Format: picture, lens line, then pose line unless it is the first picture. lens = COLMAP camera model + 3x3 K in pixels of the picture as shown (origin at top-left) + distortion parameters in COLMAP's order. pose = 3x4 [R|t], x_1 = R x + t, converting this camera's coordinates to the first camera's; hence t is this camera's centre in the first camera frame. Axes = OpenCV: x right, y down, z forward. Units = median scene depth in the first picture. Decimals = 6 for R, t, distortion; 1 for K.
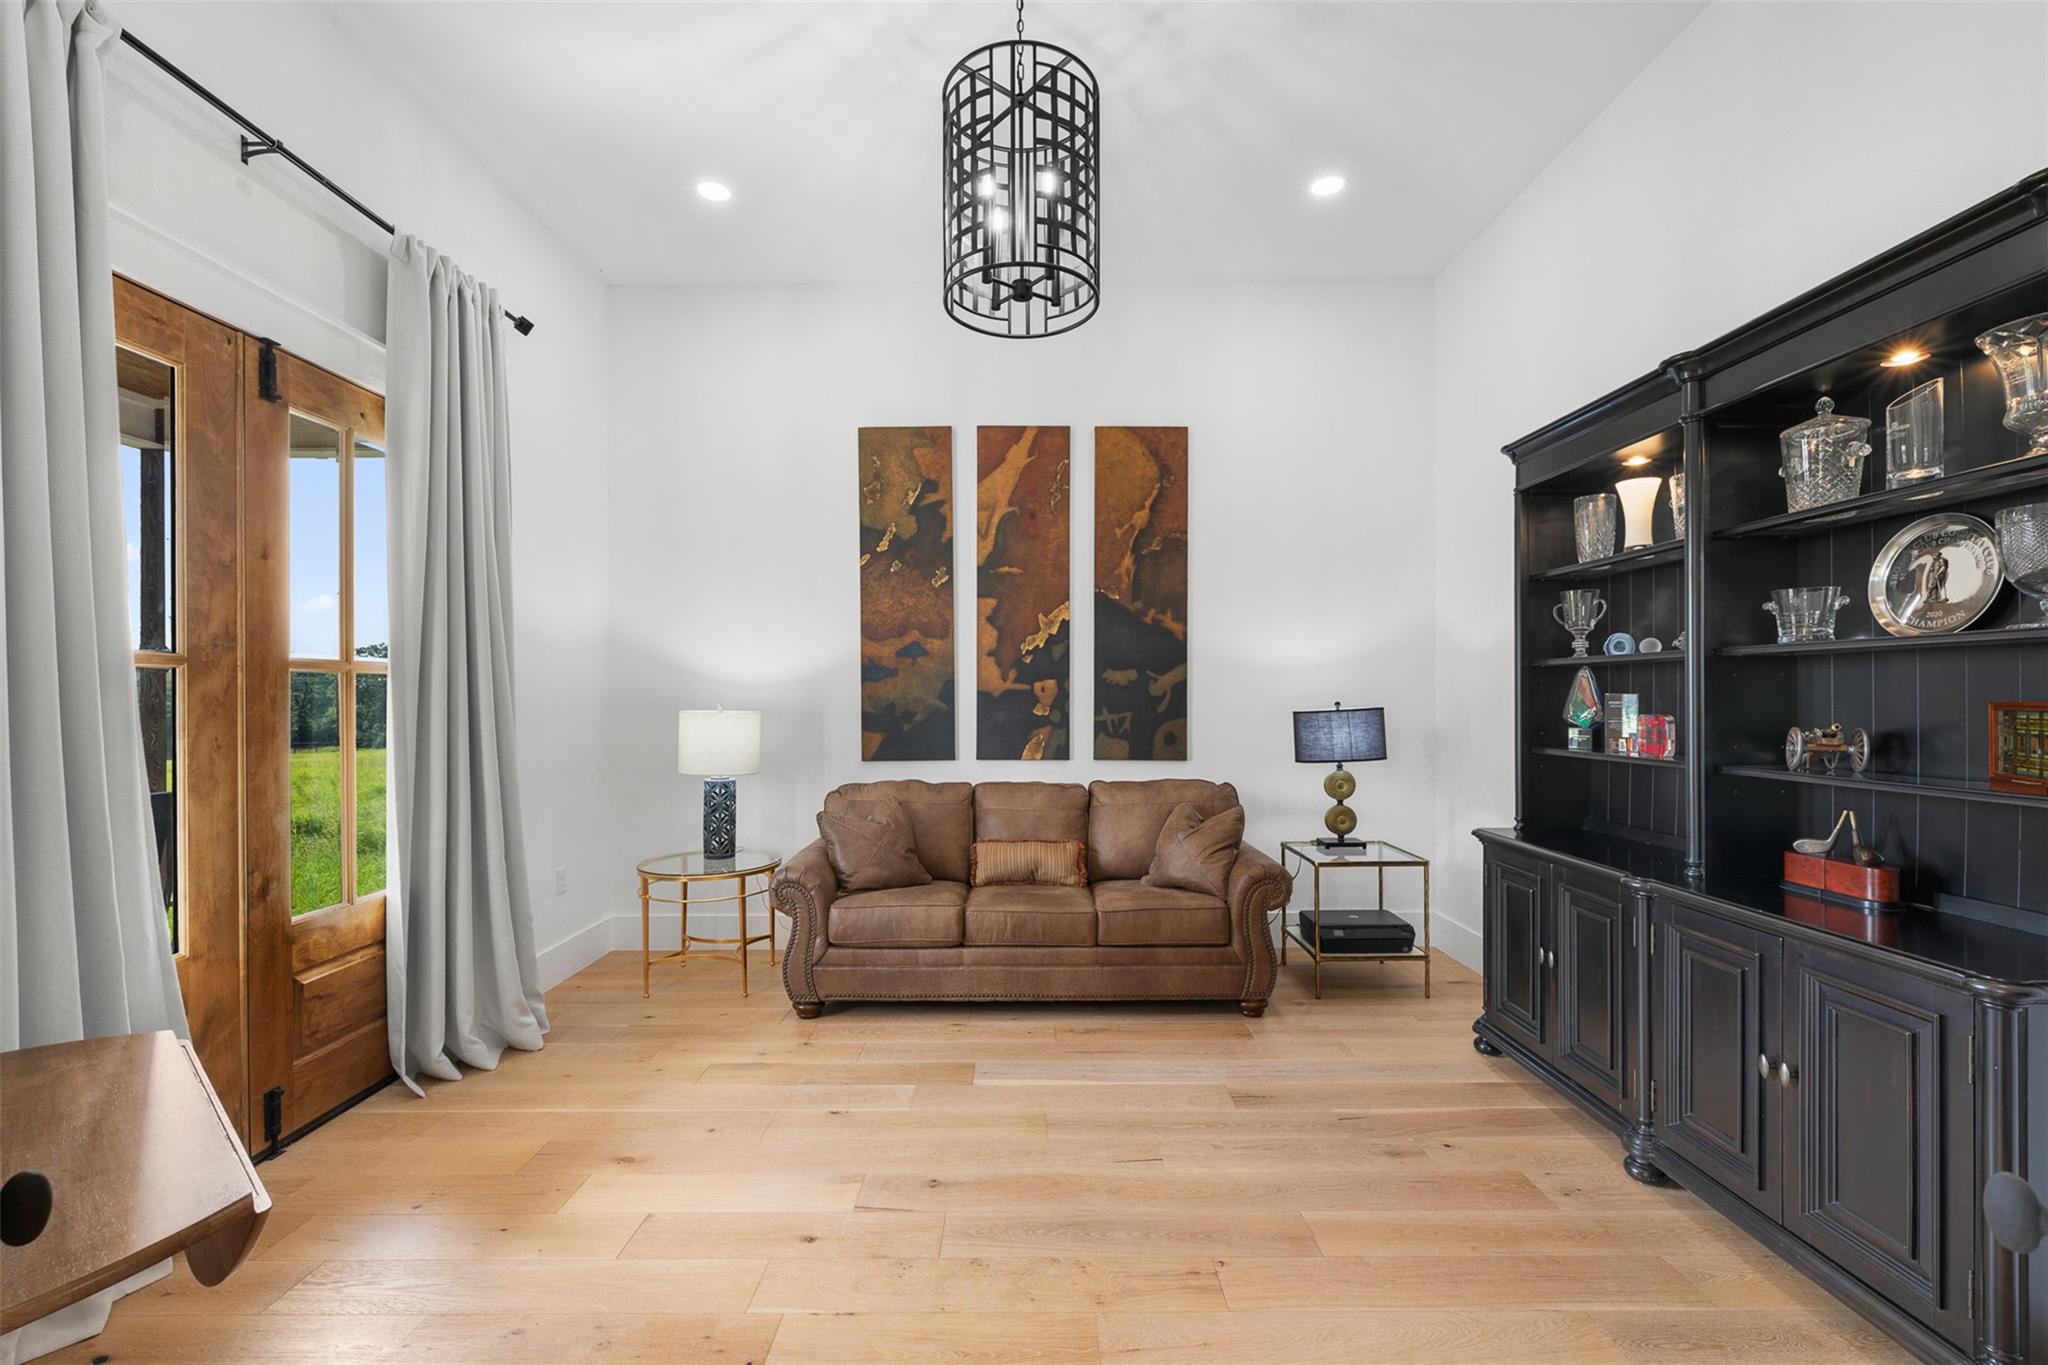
lens RADIAL K [[858.6, 0, 1024.0], [0, 858.6, 692.2], [0, 0, 1]] dist [-0.003754, -0.000392]
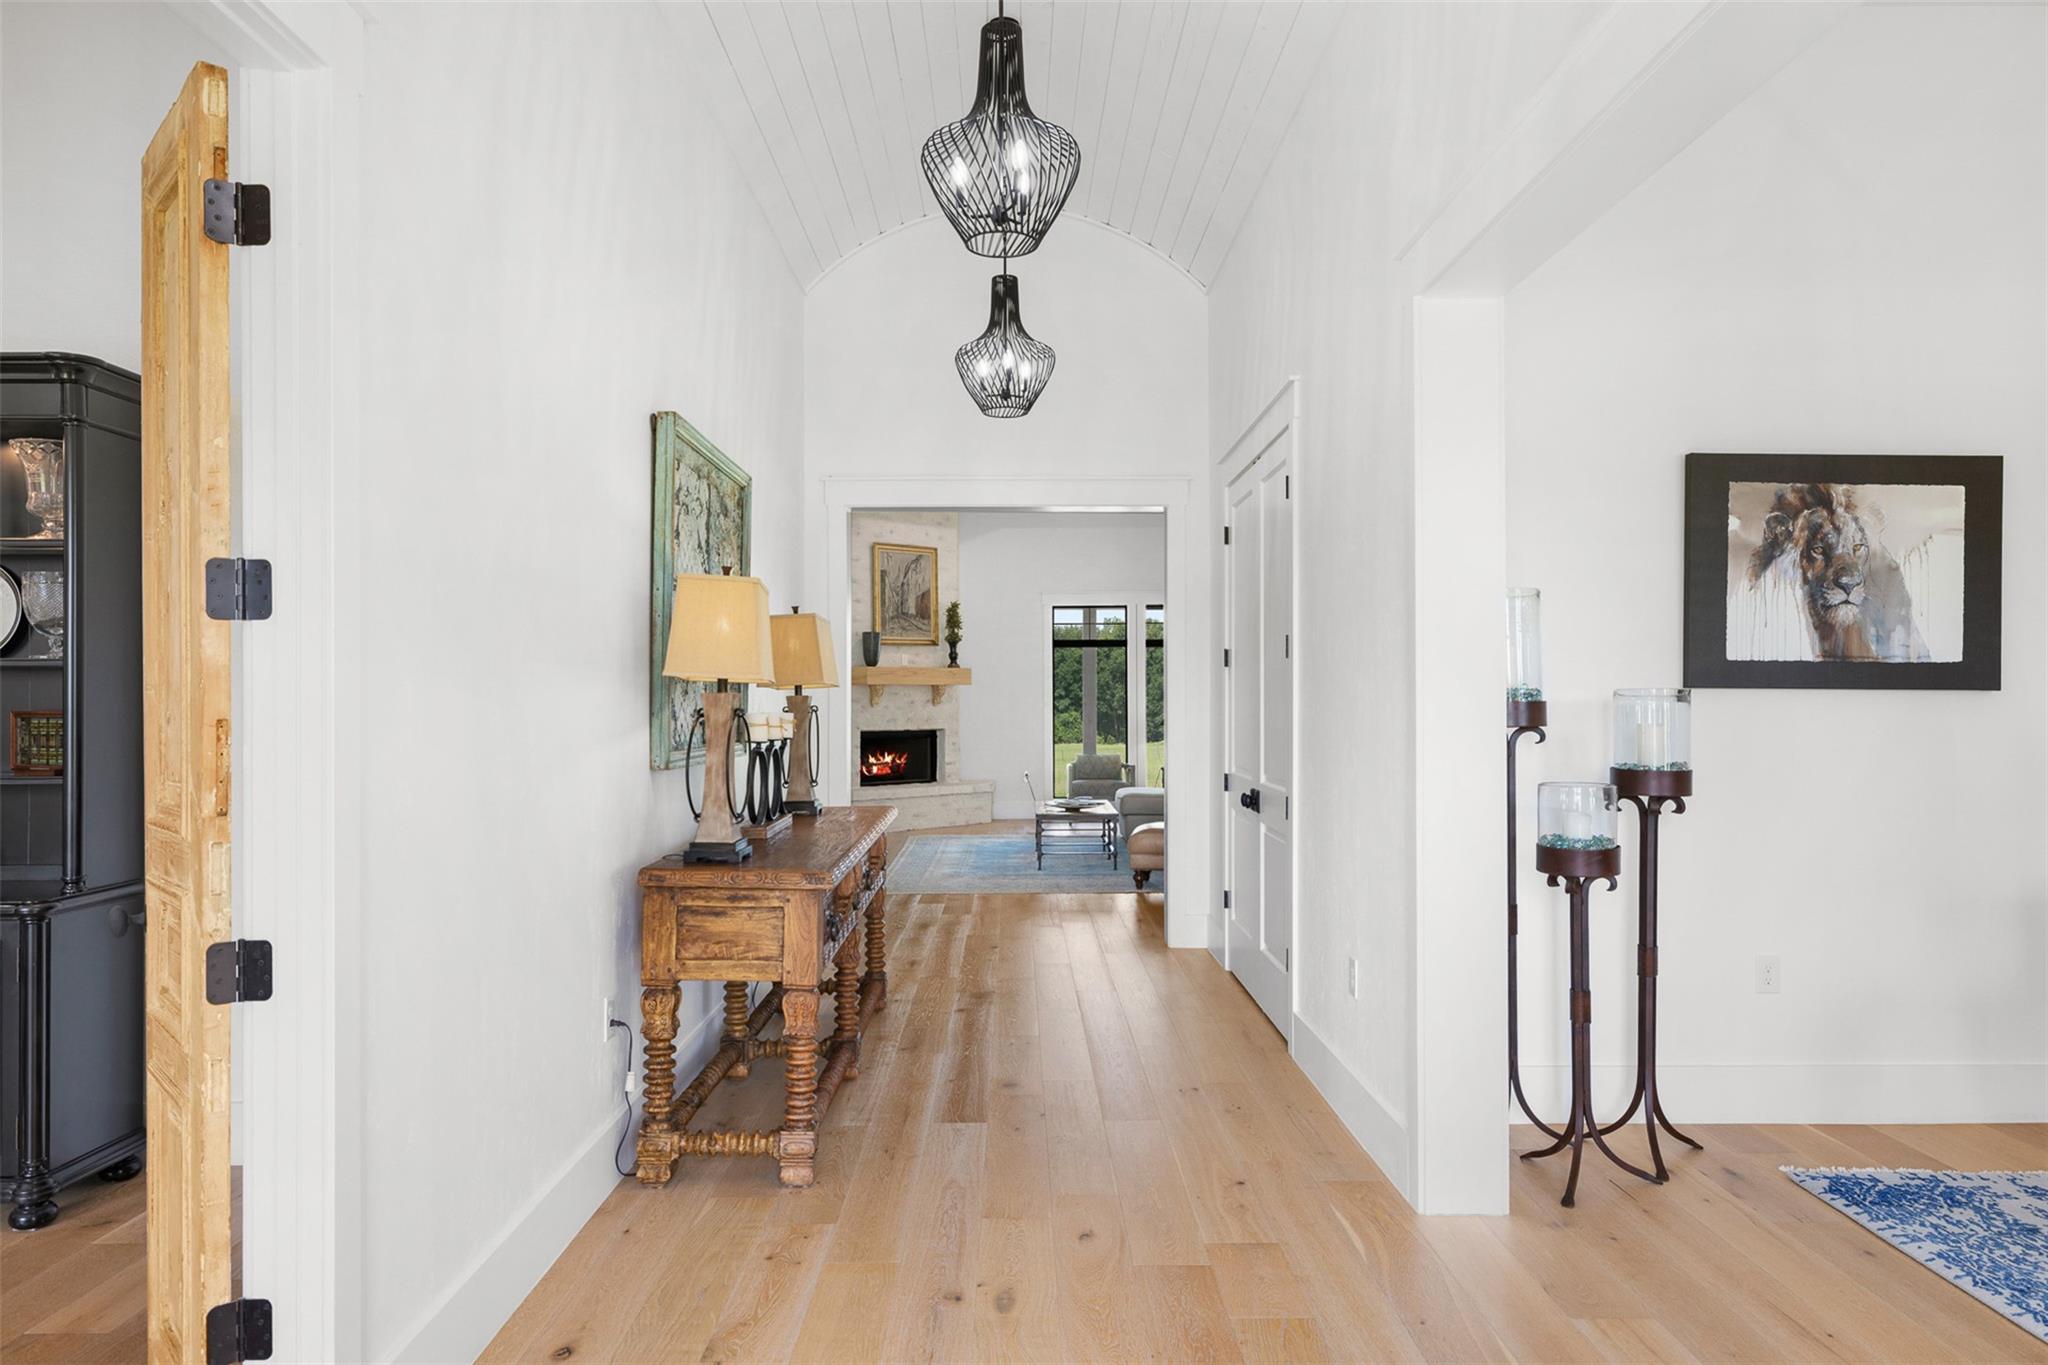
lens RADIAL K [[1308.3, 0, 1025.3], [0, 1308.3, 692.6], [0, 0, 1]] dist [0.004141, 0.000850]
pose [[-0.008888, 0.005451, 0.999946, -0.980210], [0.002818, 0.999981, -0.005426, -0.002474], [-0.999957, 0.002770, -0.008903, -0.588803]]
